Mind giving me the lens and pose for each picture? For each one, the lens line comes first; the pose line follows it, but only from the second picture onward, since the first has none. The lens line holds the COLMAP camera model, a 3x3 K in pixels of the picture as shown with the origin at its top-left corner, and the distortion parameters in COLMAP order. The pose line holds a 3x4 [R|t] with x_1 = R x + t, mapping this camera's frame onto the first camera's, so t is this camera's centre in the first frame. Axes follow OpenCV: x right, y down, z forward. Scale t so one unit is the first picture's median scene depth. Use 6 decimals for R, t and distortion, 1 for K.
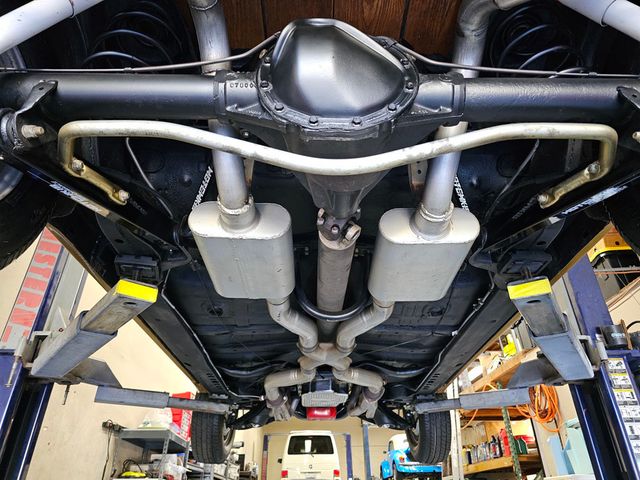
lens RADIAL K [[446.6, 0, 320.0], [0, 446.6, 240.0], [0, 0, 1]] dist [0.006978, 0.000222]
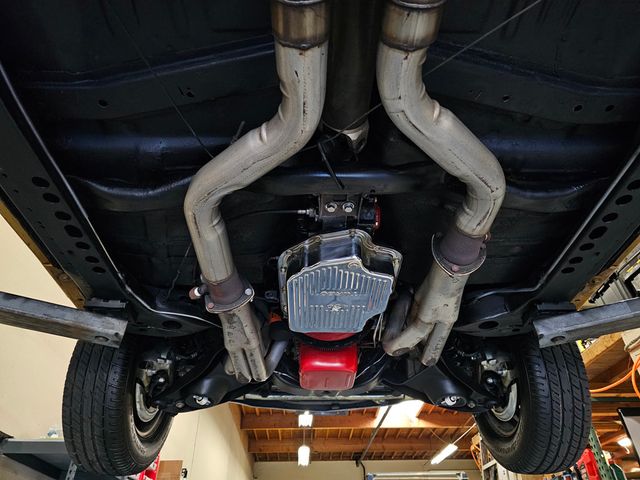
lens RADIAL K [[446.6, 0, 320.0], [0, 446.6, 240.0], [0, 0, 1]] dist [0.006978, 0.000222]
pose [[0.999969, 0.000683, 0.007844, -0.017181], [0.000176, 0.994041, -0.109005, 0.504433], [-0.007872, 0.109003, 0.994010, 0.807375]]
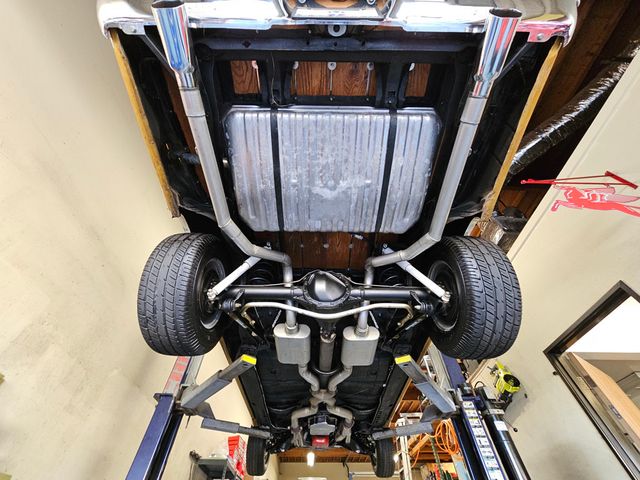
lens RADIAL K [[264.8, 0, 316.1], [0, 264.8, 241.8], [0, 0, 1]] dist [-0.001506, -0.000043]
pose [[0.999939, 0.001889, -0.010844, -0.008109], [-0.005407, 0.942393, -0.334465, -0.010015], [0.009588, 0.334503, 0.942346, -0.420691]]
